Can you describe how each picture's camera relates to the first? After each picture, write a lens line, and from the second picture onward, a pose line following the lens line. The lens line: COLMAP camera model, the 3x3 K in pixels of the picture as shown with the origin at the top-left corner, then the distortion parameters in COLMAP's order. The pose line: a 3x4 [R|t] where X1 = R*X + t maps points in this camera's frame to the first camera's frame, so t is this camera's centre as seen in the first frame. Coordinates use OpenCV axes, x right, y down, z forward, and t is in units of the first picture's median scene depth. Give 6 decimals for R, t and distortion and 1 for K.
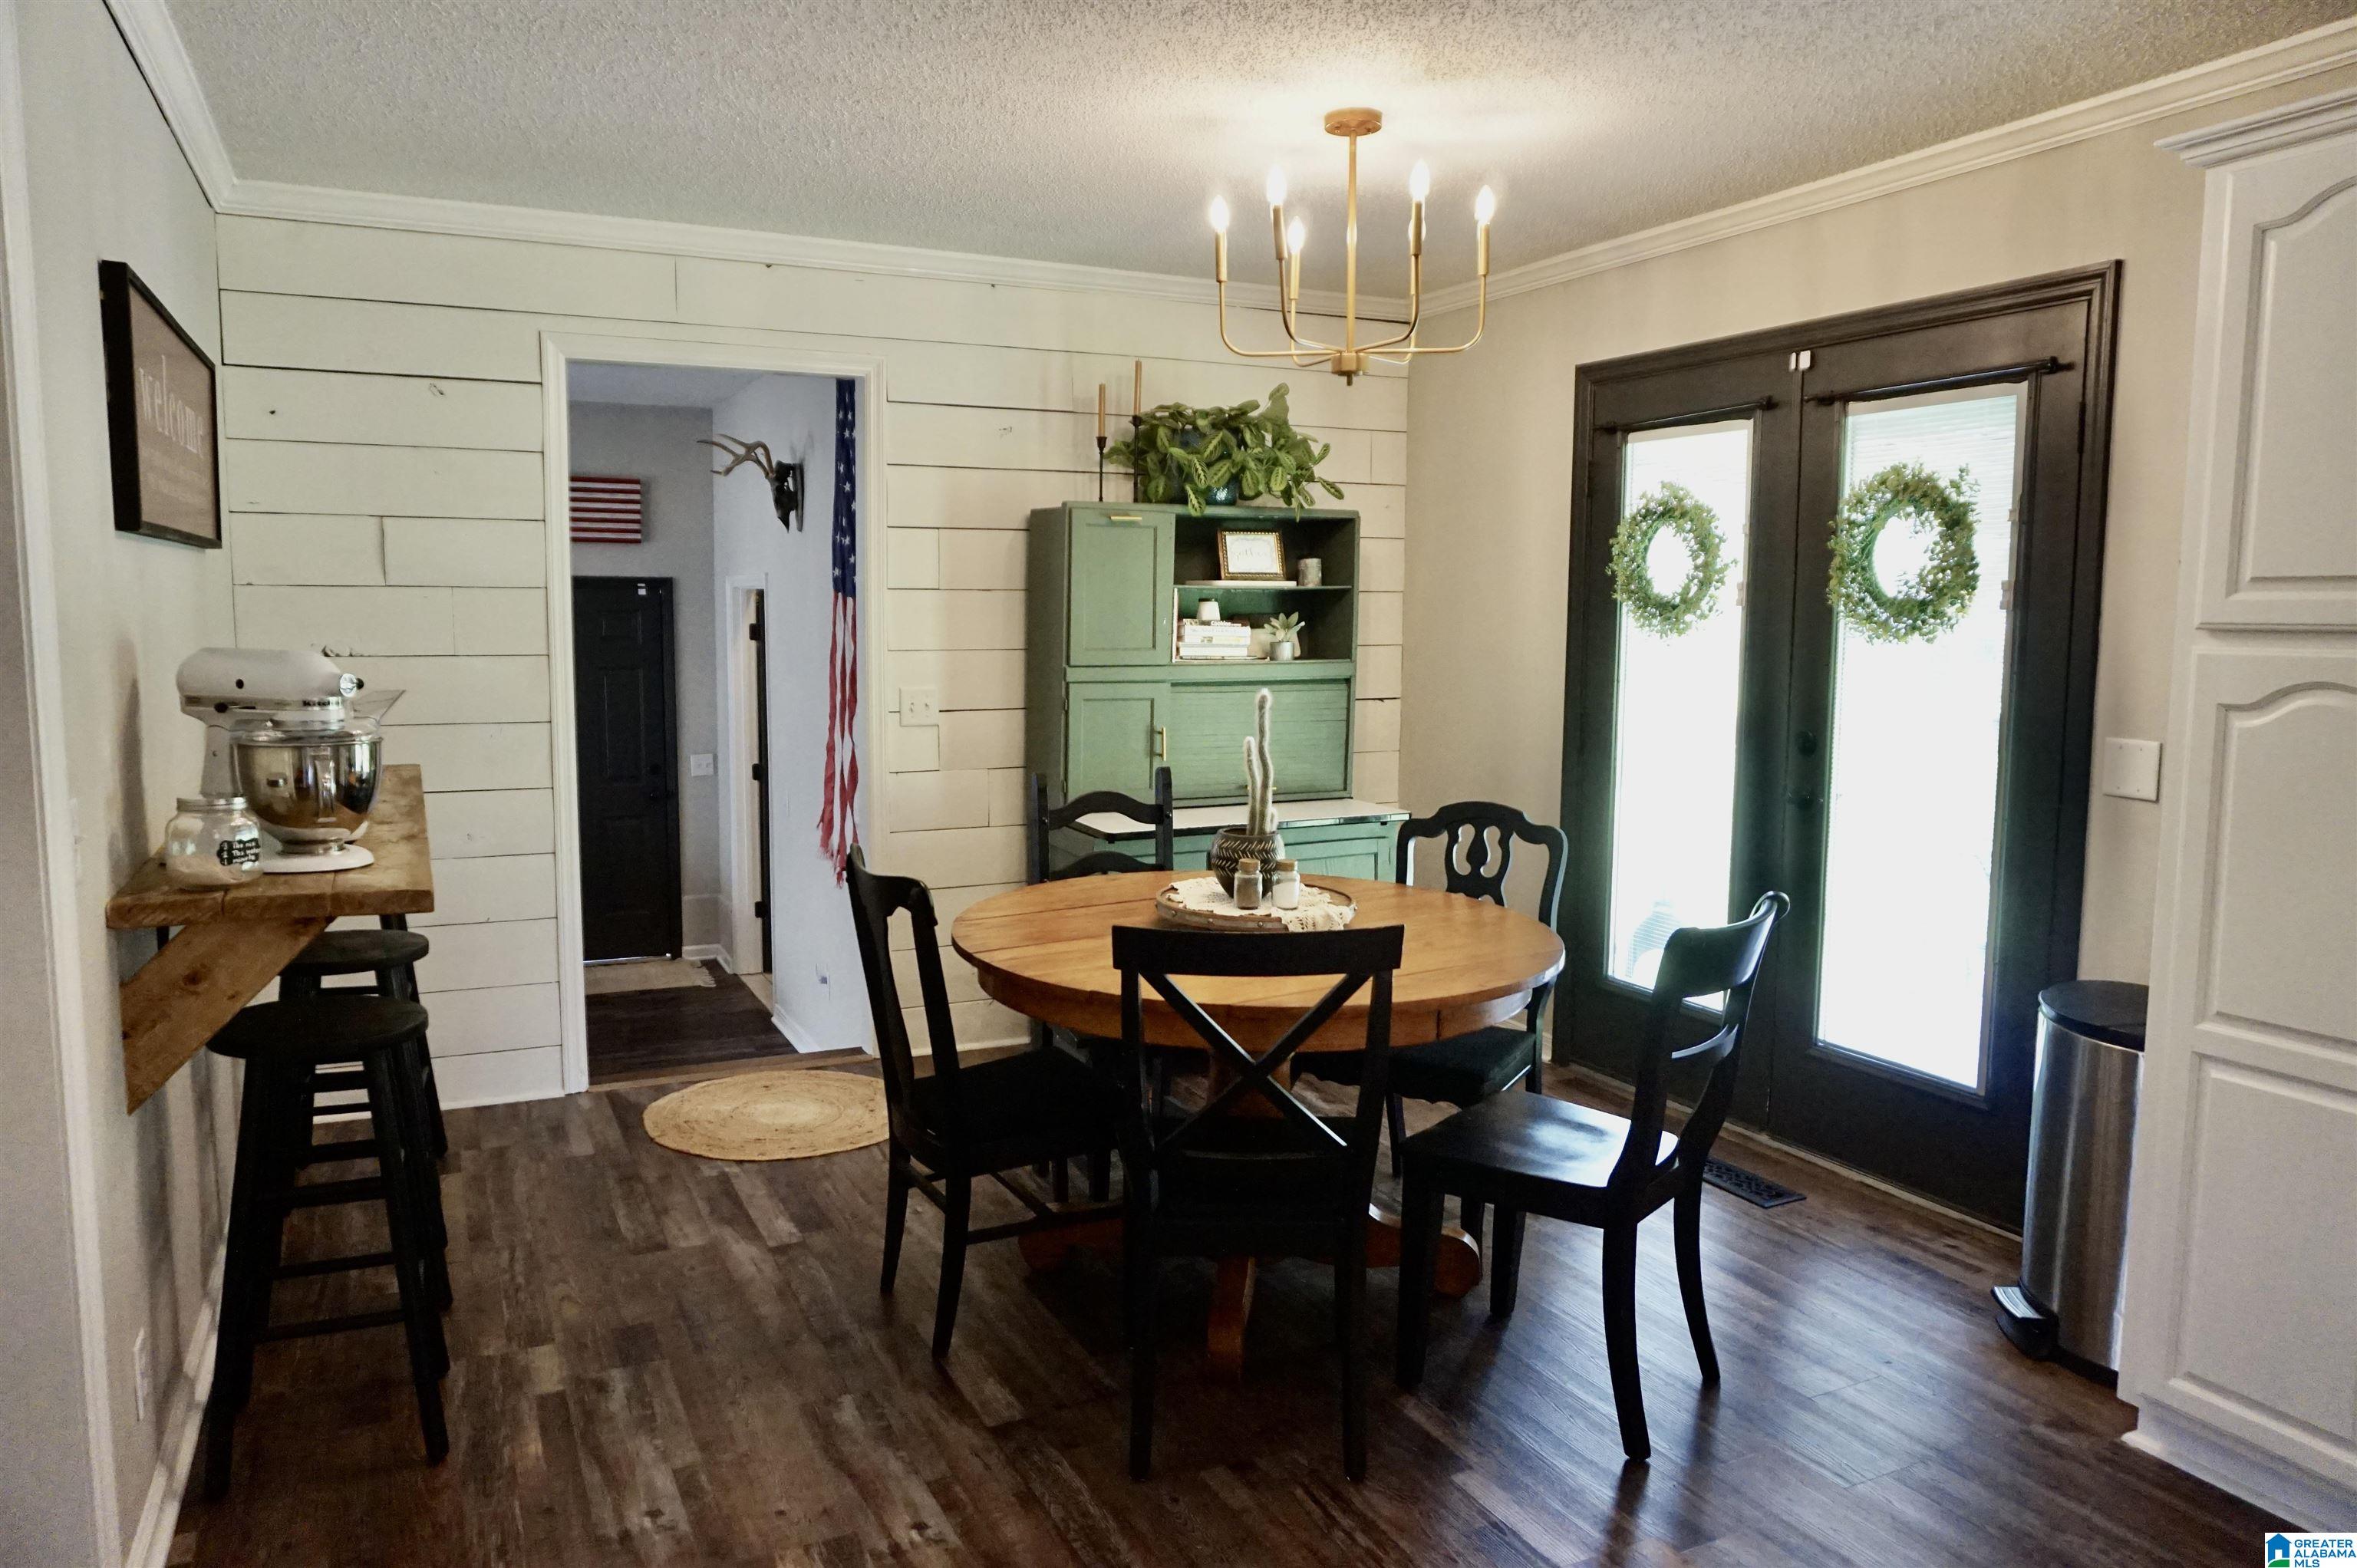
lens RADIAL K [[1589.9, 0, 1182.1], [0, 1589.9, 795.8], [0, 0, 1]] dist [-0.041457, 0.028723]
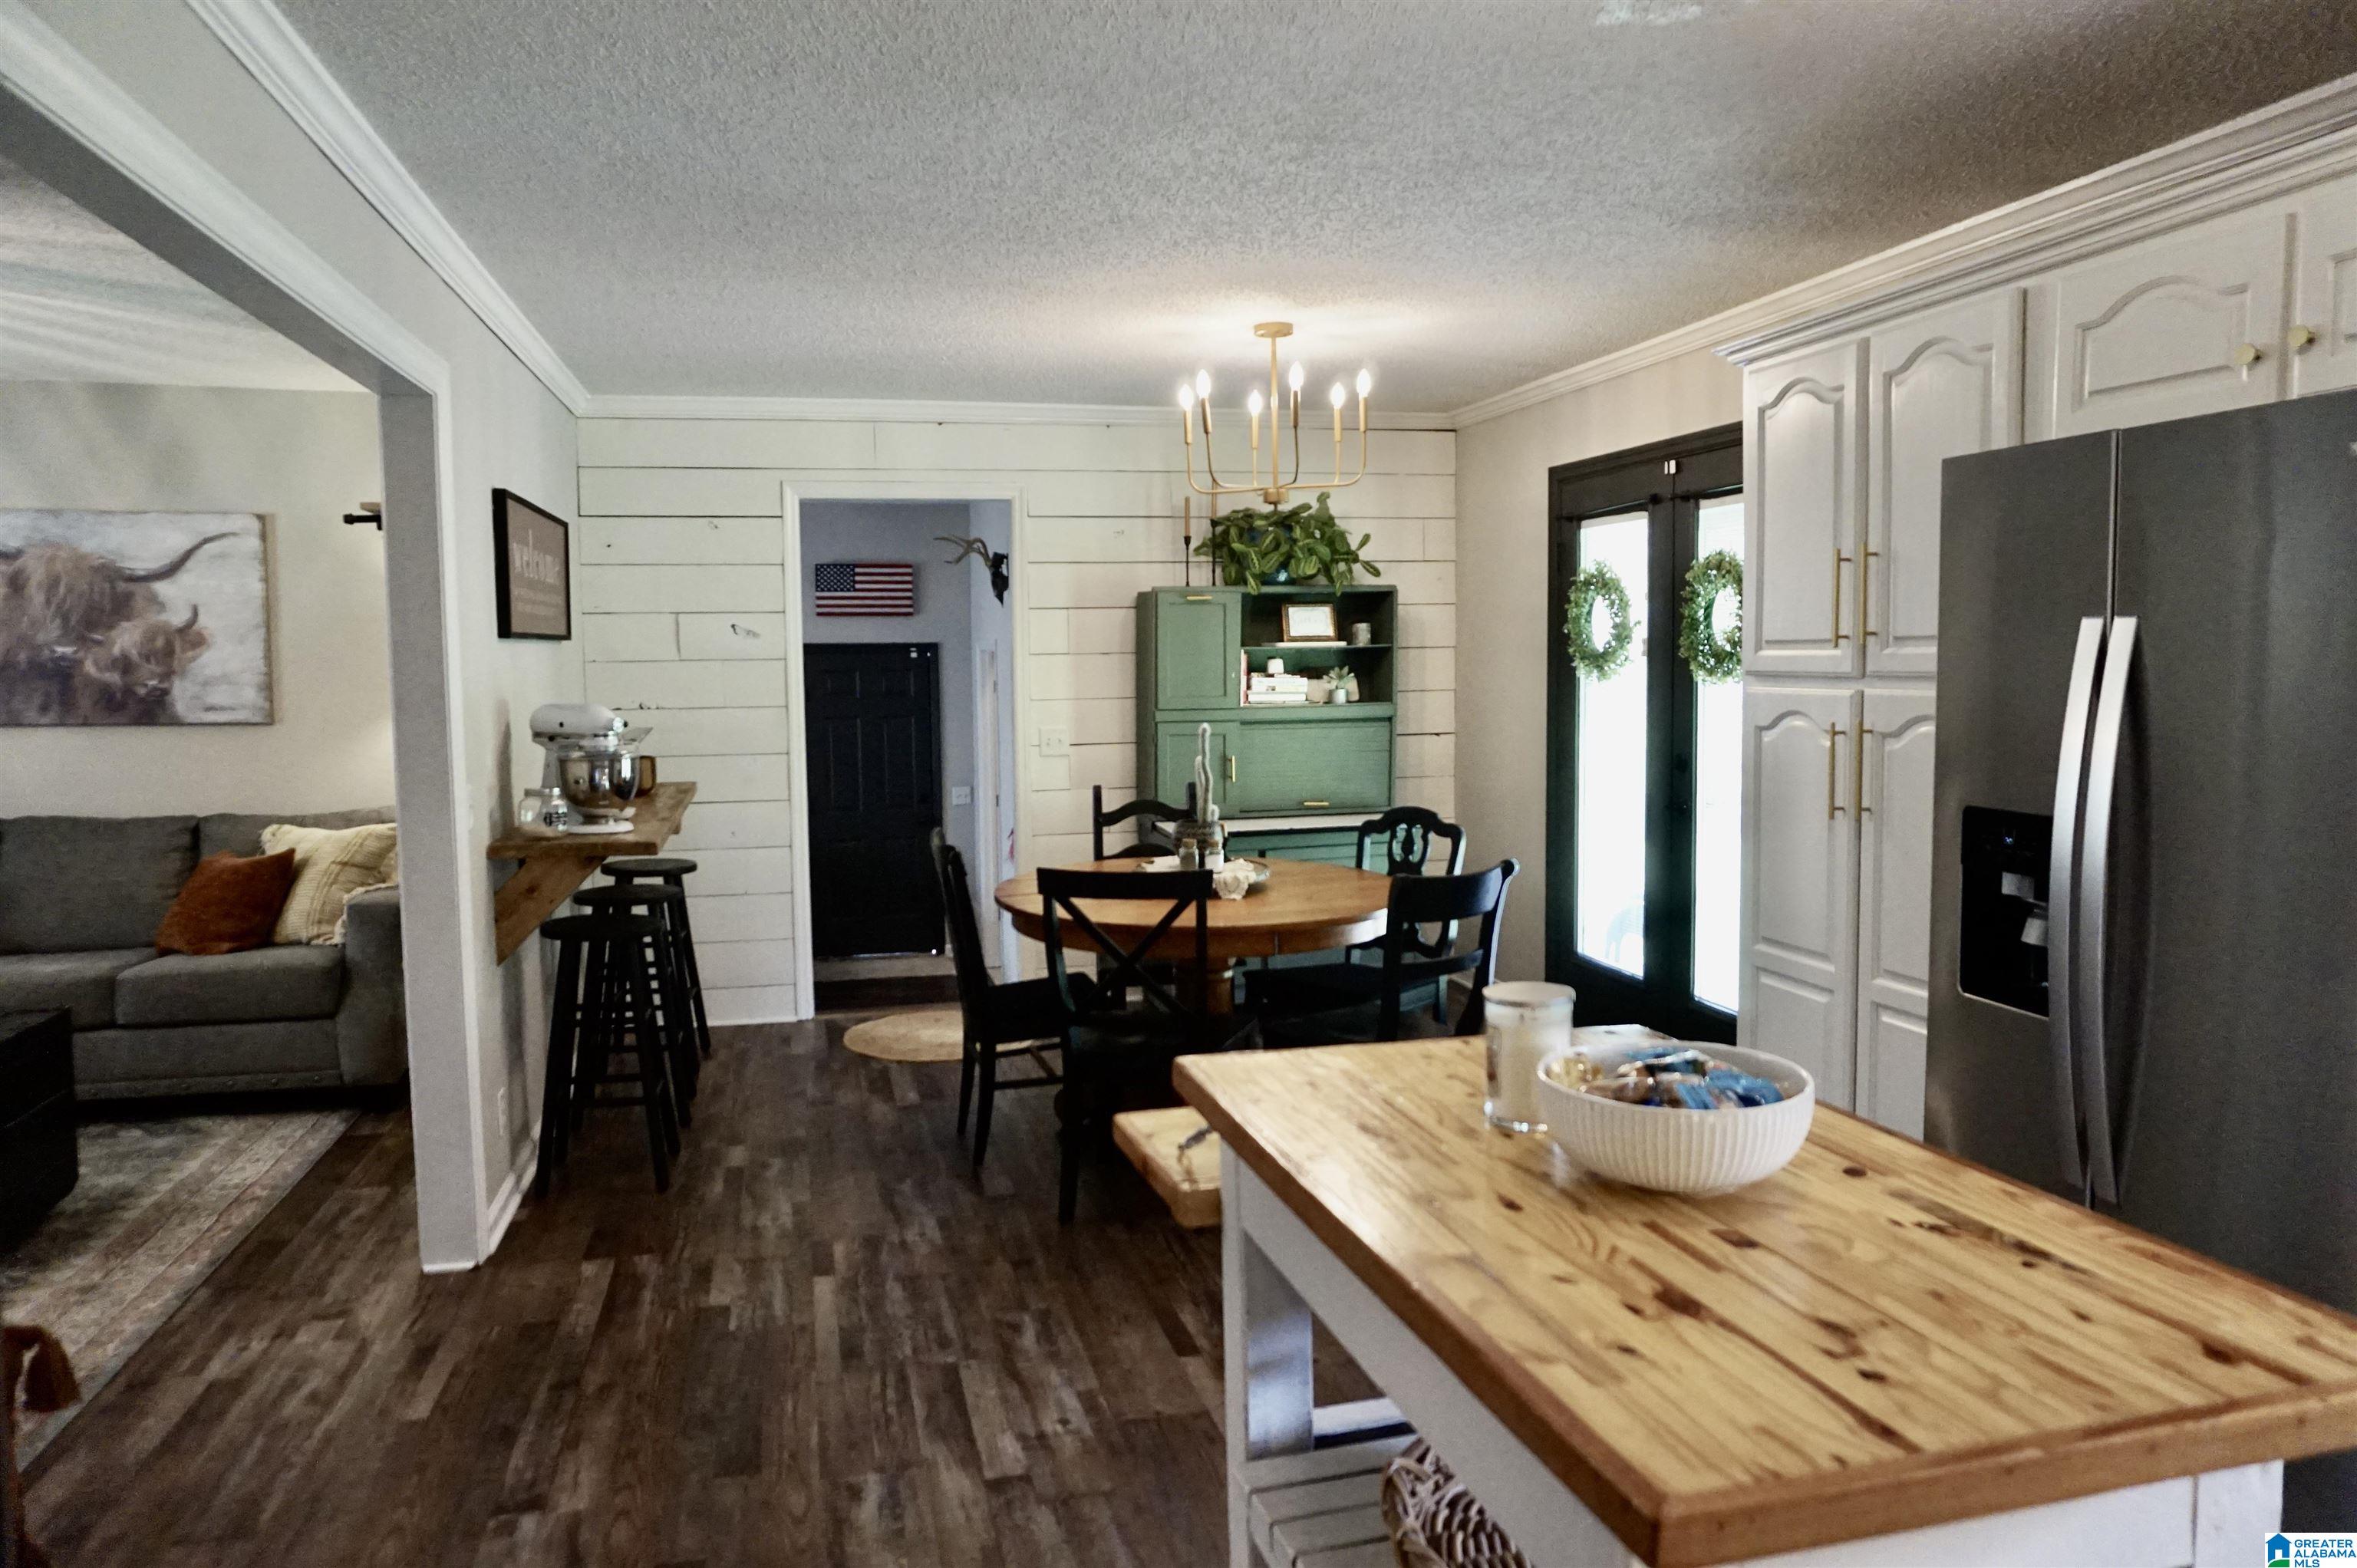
lens RADIAL K [[1589.9, 0, 1173.6], [0, 1589.9, 799.9], [0, 0, 1]] dist [-0.041457, 0.028723]
pose [[0.975892, 0.000606, -0.218253, 0.256930], [-0.006463, 0.999638, -0.026125, 0.031010], [0.218158, 0.026906, 0.975542, -0.321411]]
